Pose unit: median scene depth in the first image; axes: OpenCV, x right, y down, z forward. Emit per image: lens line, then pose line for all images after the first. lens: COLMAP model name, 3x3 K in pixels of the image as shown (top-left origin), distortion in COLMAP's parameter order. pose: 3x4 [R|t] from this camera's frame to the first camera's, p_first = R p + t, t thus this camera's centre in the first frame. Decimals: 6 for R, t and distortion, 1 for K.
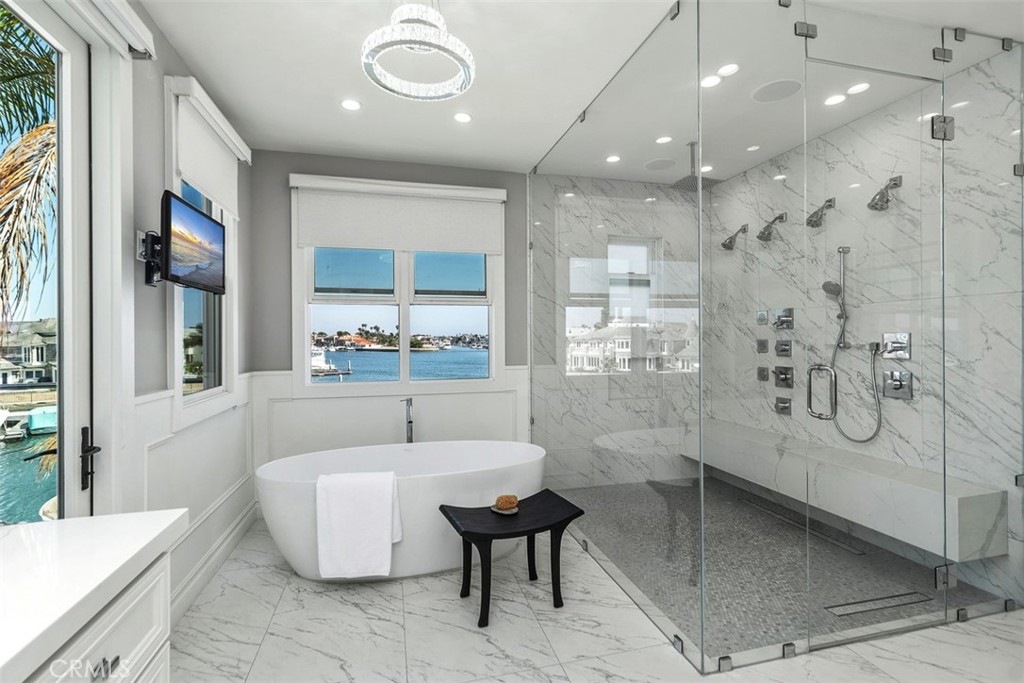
lens RADIAL K [[465.6, 0, 510.4], [0, 465.6, 336.8], [0, 0, 1]] dist [0.007056, 0.000673]
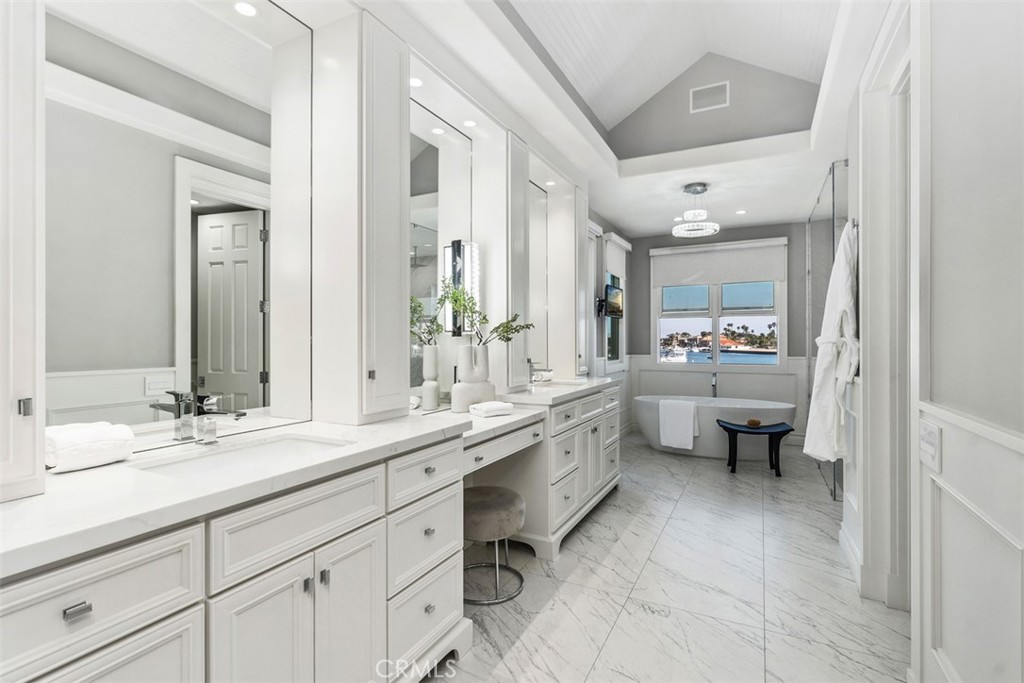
lens RADIAL K [[483.0, 0, 505.6], [0, 483.0, 340.0], [0, 0, 1]] dist [-0.006172, -0.001731]
pose [[0.737540, 0.005328, -0.675282, 0.376444], [-0.001577, 0.999980, 0.006167, 0.002809], [0.675301, -0.003483, 0.737534, -0.751212]]
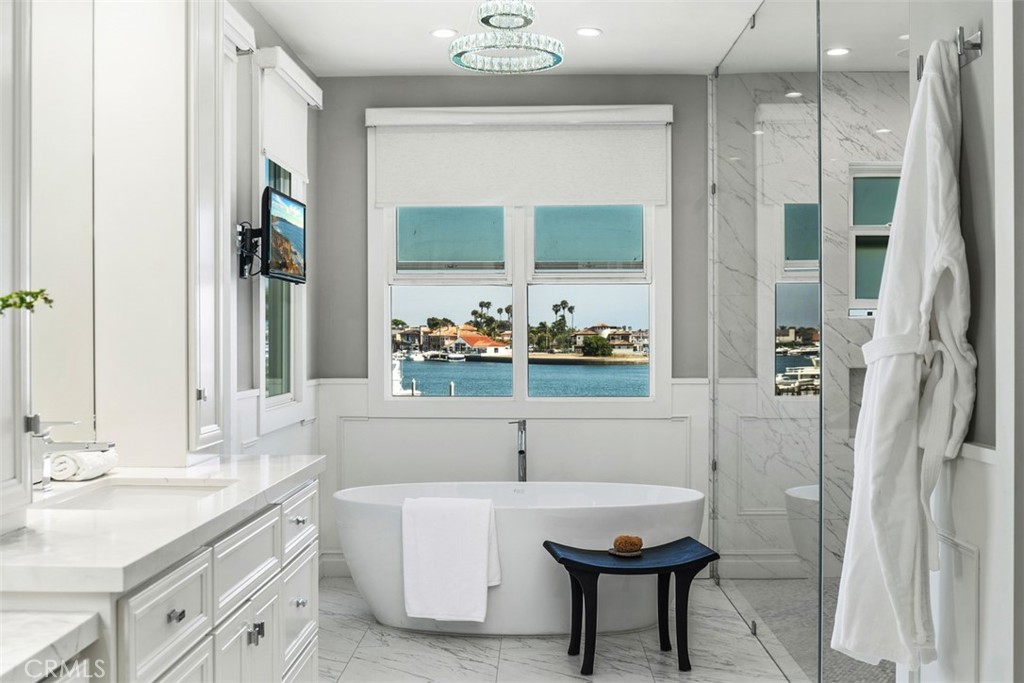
lens RADIAL K [[1096.9, 0, 510.4], [0, 1096.9, 340.0], [0, 0, 1]] dist [-0.025377, 0.000000]
pose [[0.960895, 0.005904, -0.276849, 0.204088], [-0.003572, 0.999954, 0.008927, -0.002618], [0.276889, -0.007589, 0.960872, -0.541778]]
